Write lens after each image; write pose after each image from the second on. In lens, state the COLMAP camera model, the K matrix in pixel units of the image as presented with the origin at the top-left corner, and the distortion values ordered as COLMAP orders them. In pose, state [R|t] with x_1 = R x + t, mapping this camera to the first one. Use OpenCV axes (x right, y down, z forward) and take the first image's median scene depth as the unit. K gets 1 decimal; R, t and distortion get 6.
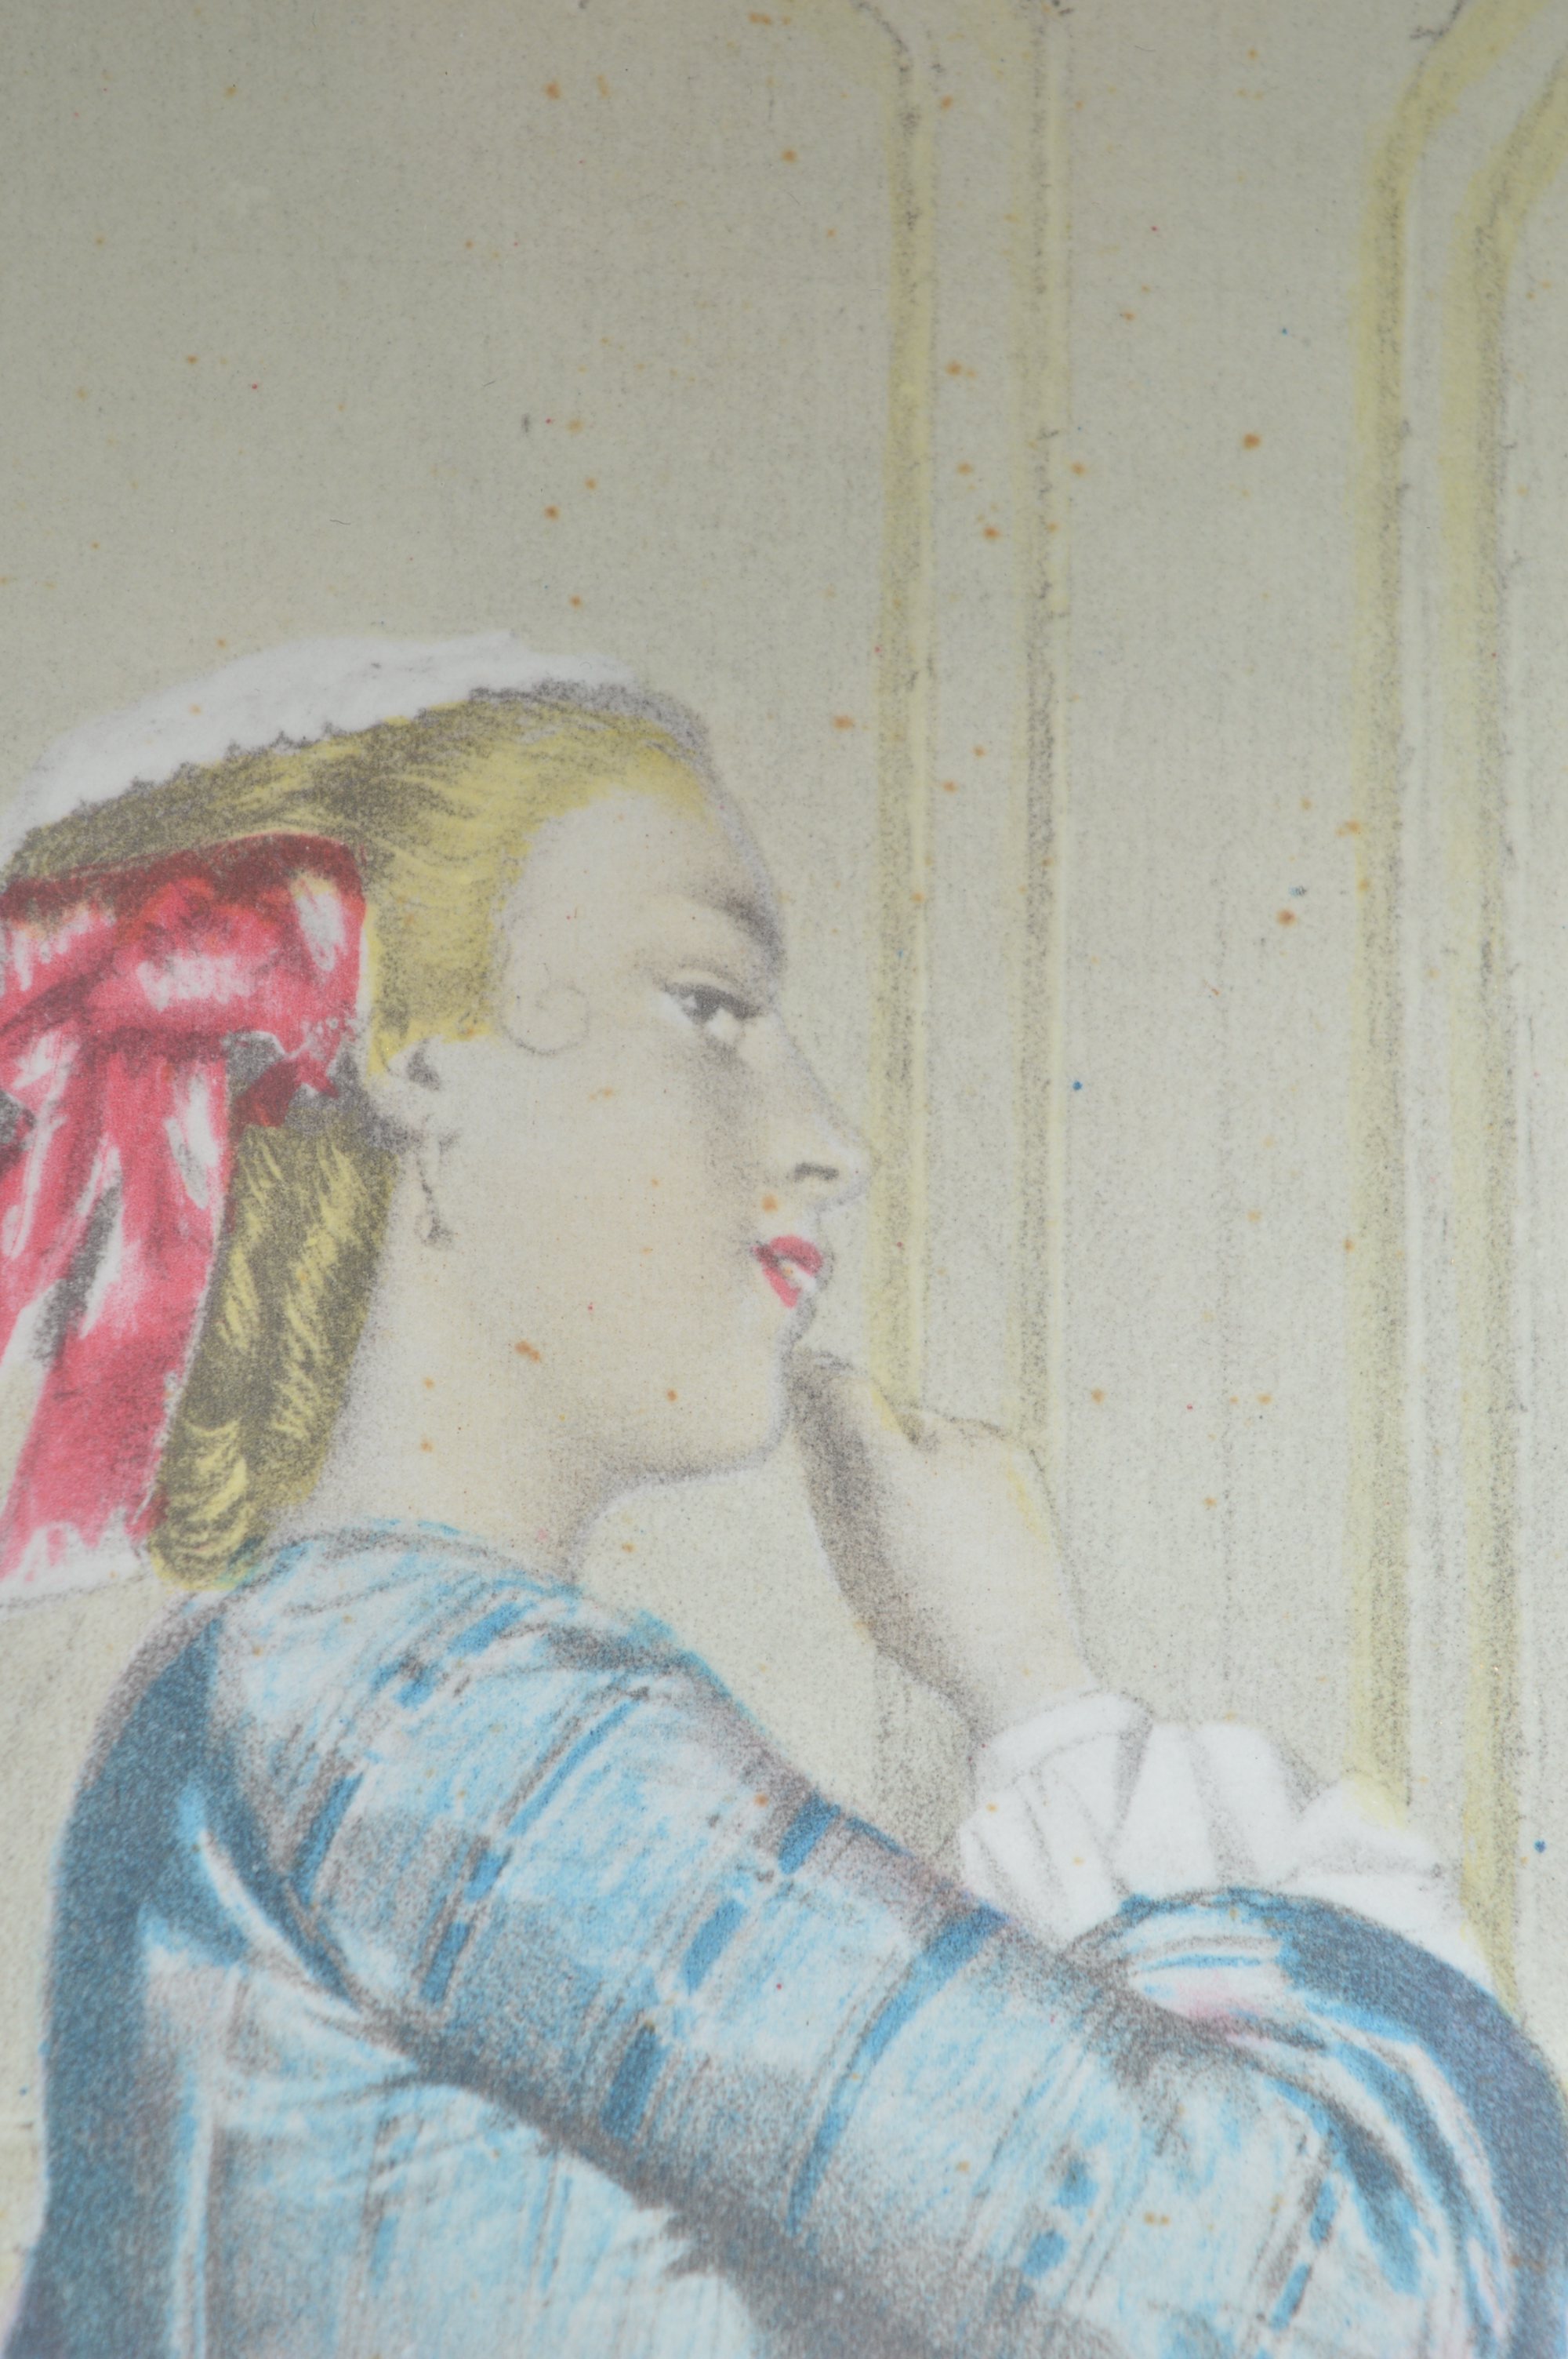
lens RADIAL K [[5531.6, 0, 783.5], [0, 5531.6, 1178.5], [0, 0, 1]] dist [0.245844, 0.000000]
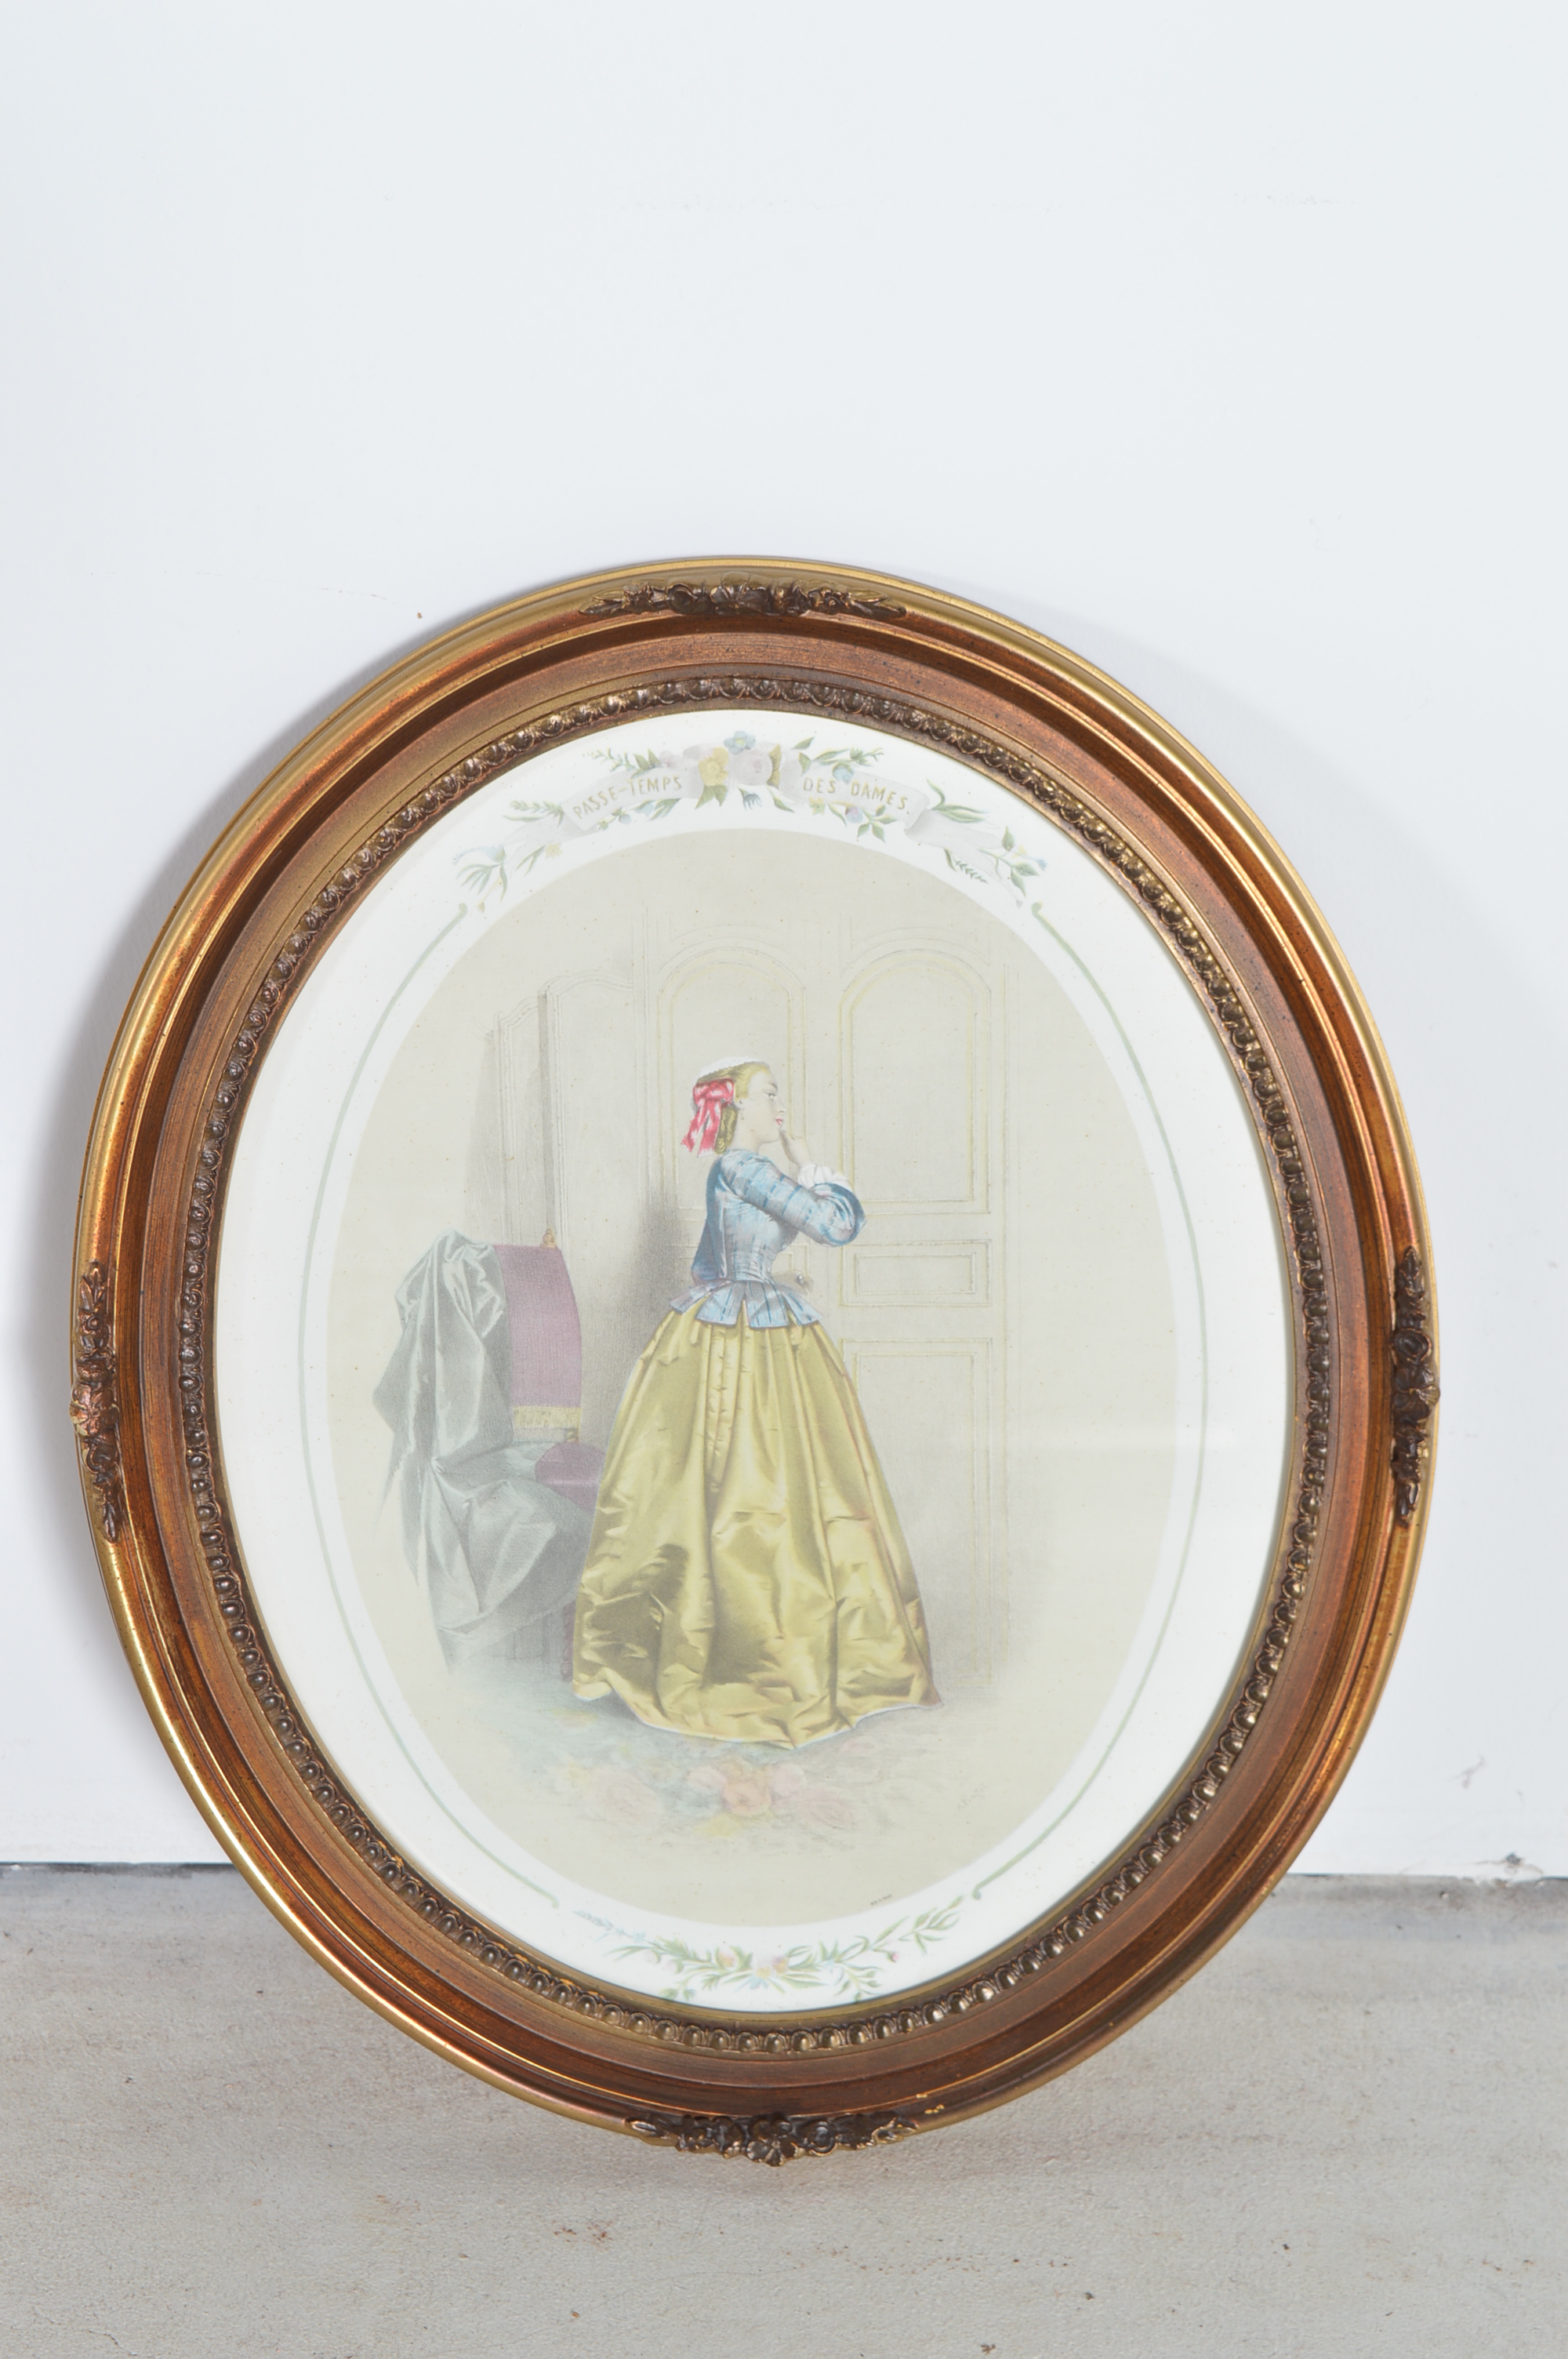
lens RADIAL K [[3346.4, 0, 803.0], [0, 3346.4, 1170.8], [0, 0, 1]] dist [-0.013267, 0.000000]
pose [[0.999701, -0.024220, 0.003284, 0.021487], [0.024352, 0.998514, -0.048752, 0.392794], [-0.002098, 0.048817, 0.998806, -4.885699]]
